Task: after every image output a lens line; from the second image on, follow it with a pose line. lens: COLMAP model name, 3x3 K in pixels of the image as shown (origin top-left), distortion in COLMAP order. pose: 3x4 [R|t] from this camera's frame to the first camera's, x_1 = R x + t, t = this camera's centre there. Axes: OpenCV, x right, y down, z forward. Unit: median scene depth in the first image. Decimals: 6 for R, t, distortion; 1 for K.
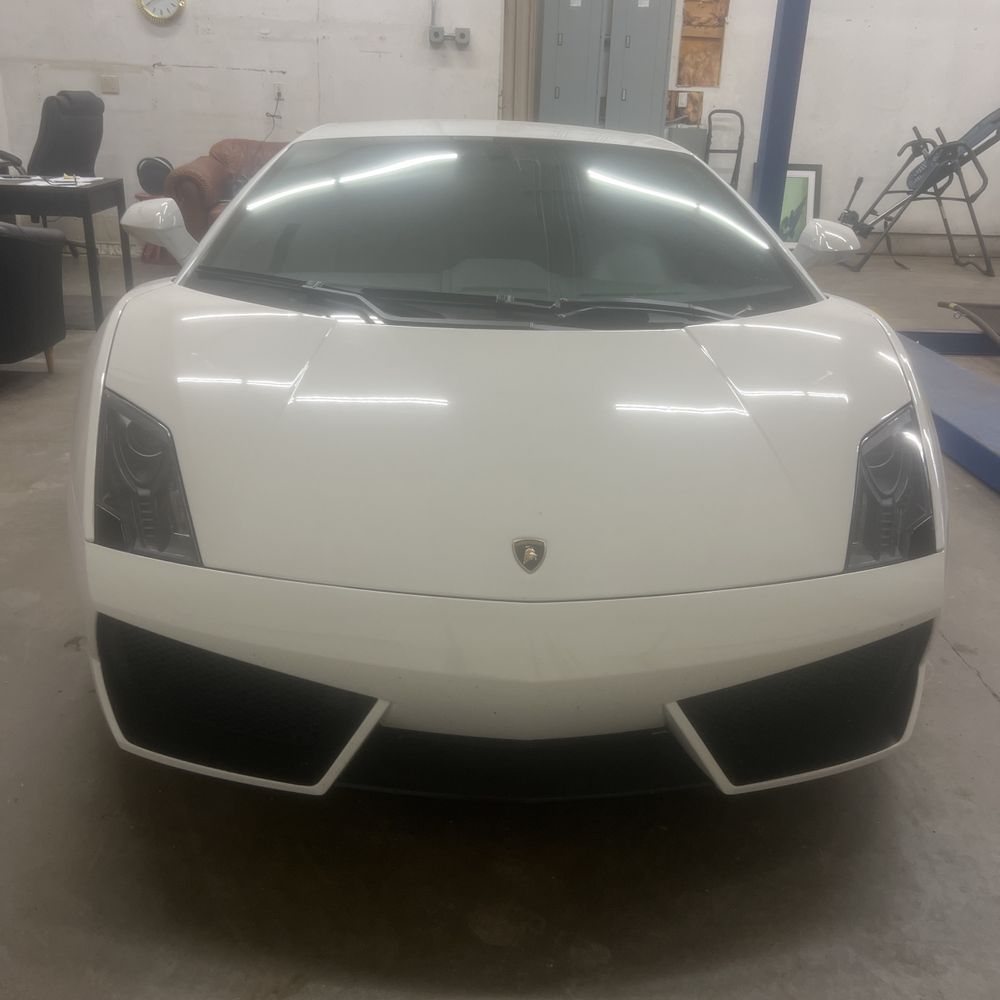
lens RADIAL K [[1023.5, 0, 494.7], [0, 1023.5, 500.8], [0, 0, 1]] dist [0.008034, 0.000000]
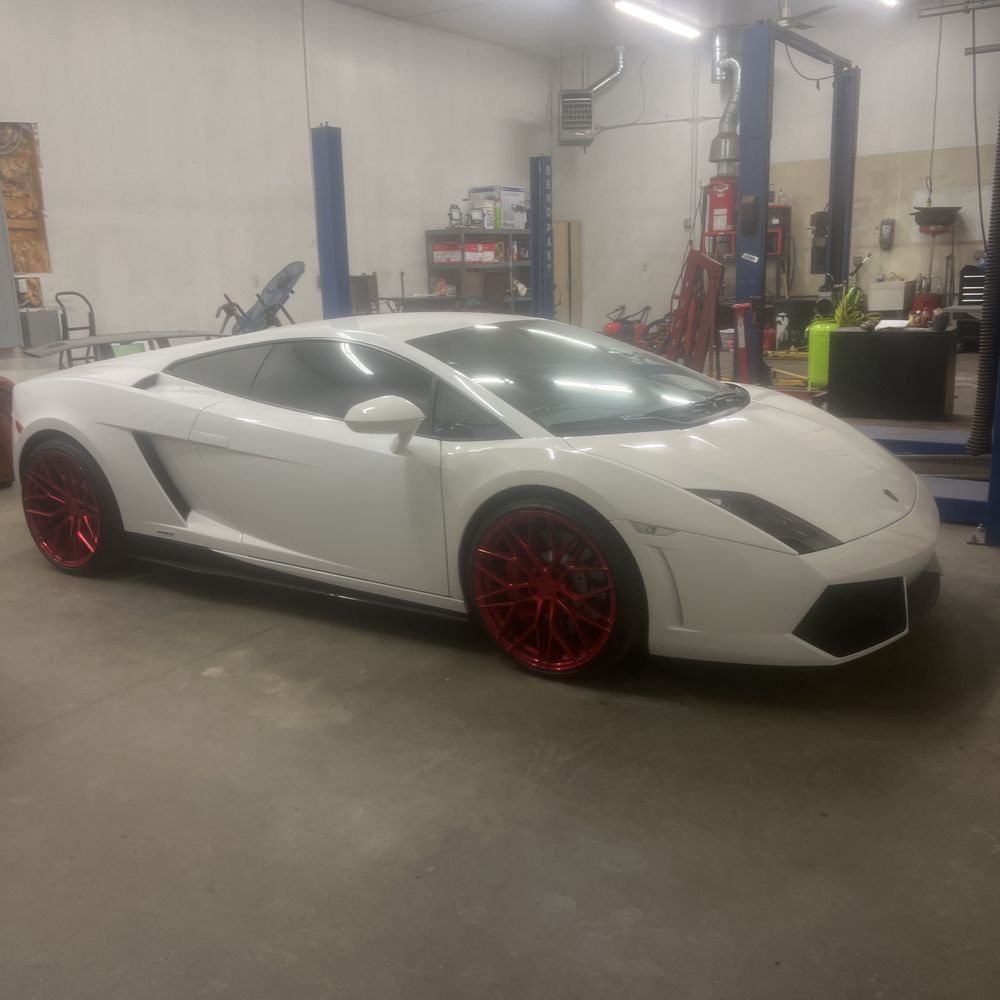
lens RADIAL K [[1023.5, 0, 493.6], [0, 1023.5, 493.5], [0, 0, 1]] dist [0.008034, 0.000000]
pose [[0.575727, -0.228134, 0.785171, -0.492836], [0.341892, 0.939475, 0.022275, -0.065820], [-0.742730, 0.255619, 0.618879, 0.070039]]
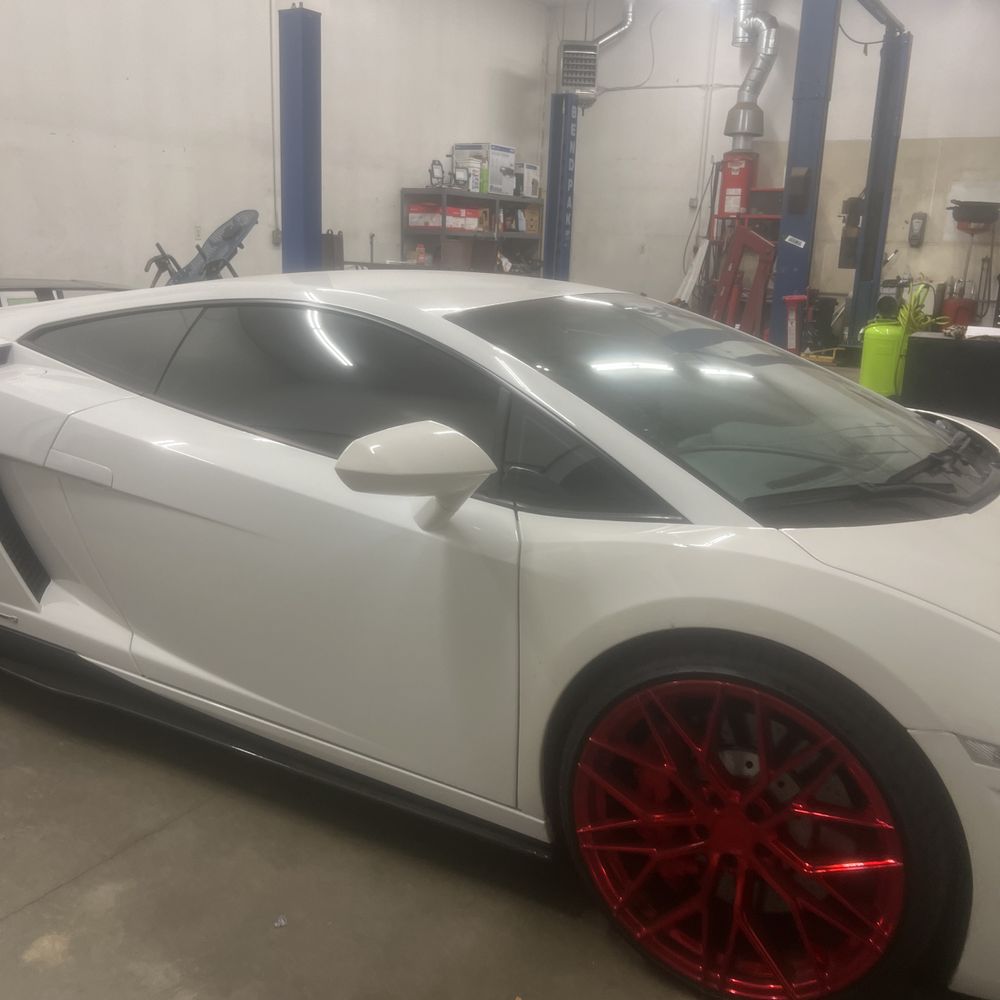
lens RADIAL K [[1023.5, 0, 507.5], [0, 1023.5, 495.1], [0, 0, 1]] dist [0.008034, 0.000000]
pose [[0.531353, -0.215301, 0.819335, -0.324287], [0.290307, 0.954880, 0.062650, -0.108627], [-0.795855, 0.204570, 0.569882, 0.243422]]
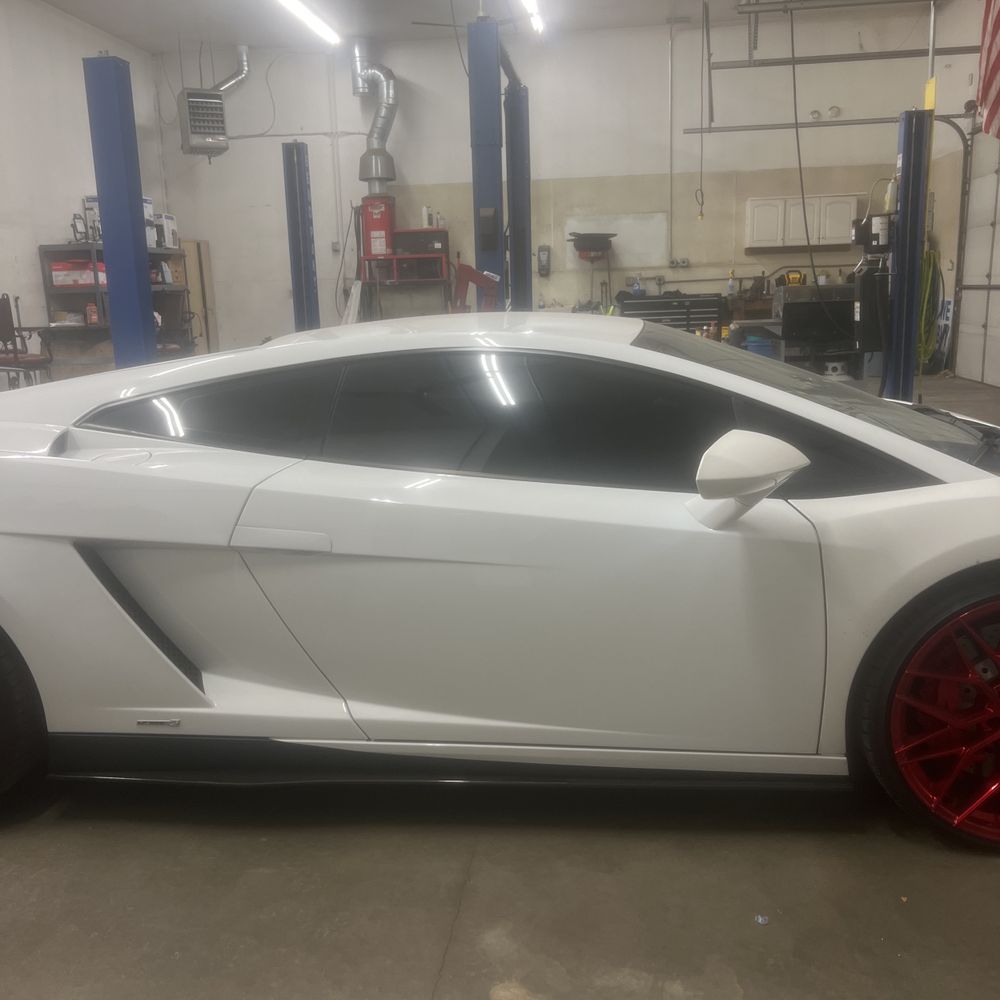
lens RADIAL K [[1023.5, 0, 507.6], [0, 1023.5, 503.6], [0, 0, 1]] dist [0.008034, 0.000000]
pose [[0.130296, -0.240097, 0.961965, -0.414103], [0.391860, 0.903712, 0.172481, -0.171732], [-0.910752, 0.354481, 0.211835, 0.401636]]
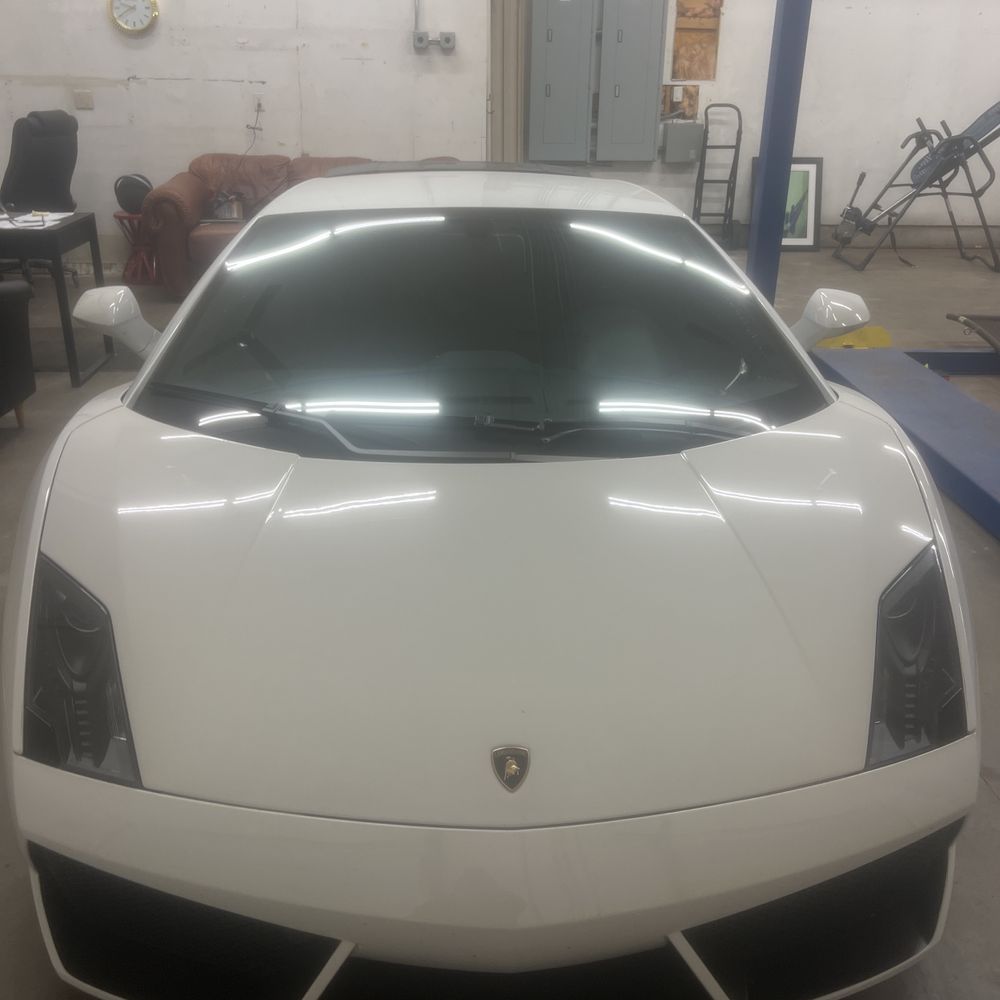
lens RADIAL K [[1023.5, 0, 495.6], [0, 1023.5, 493.2], [0, 0, 1]] dist [0.008034, 0.000000]
pose [[0.999731, -0.022951, -0.003310, 0.006952], [0.023018, 0.999490, 0.022124, -0.048223], [0.002801, -0.022195, 0.999750, 0.027825]]
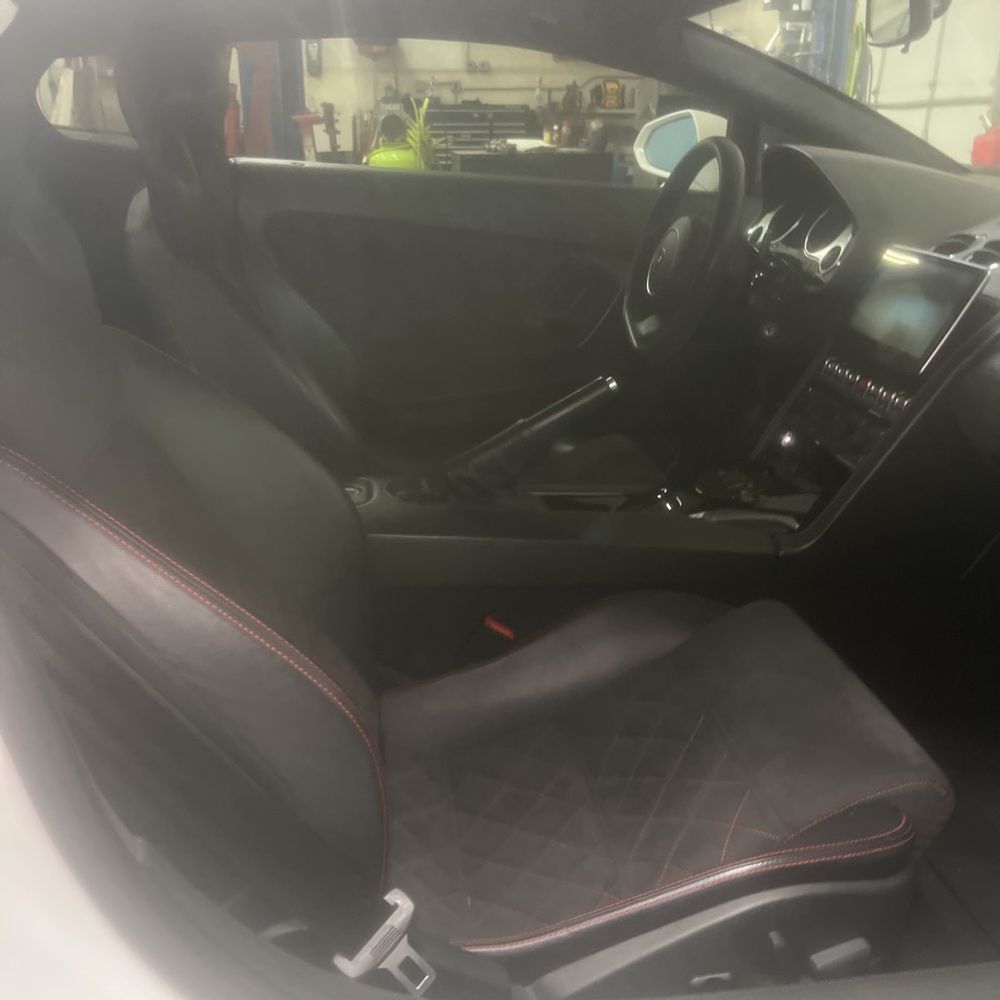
lens RADIAL K [[1023.5, 0, 521.3], [0, 1023.5, 479.0], [0, 0, 1]] dist [0.008034, 0.000000]
pose [[-0.112945, -0.359311, 0.926358, -0.160898], [0.355994, 0.855794, 0.375345, -0.148014], [-0.927638, 0.372172, 0.031255, 0.482160]]
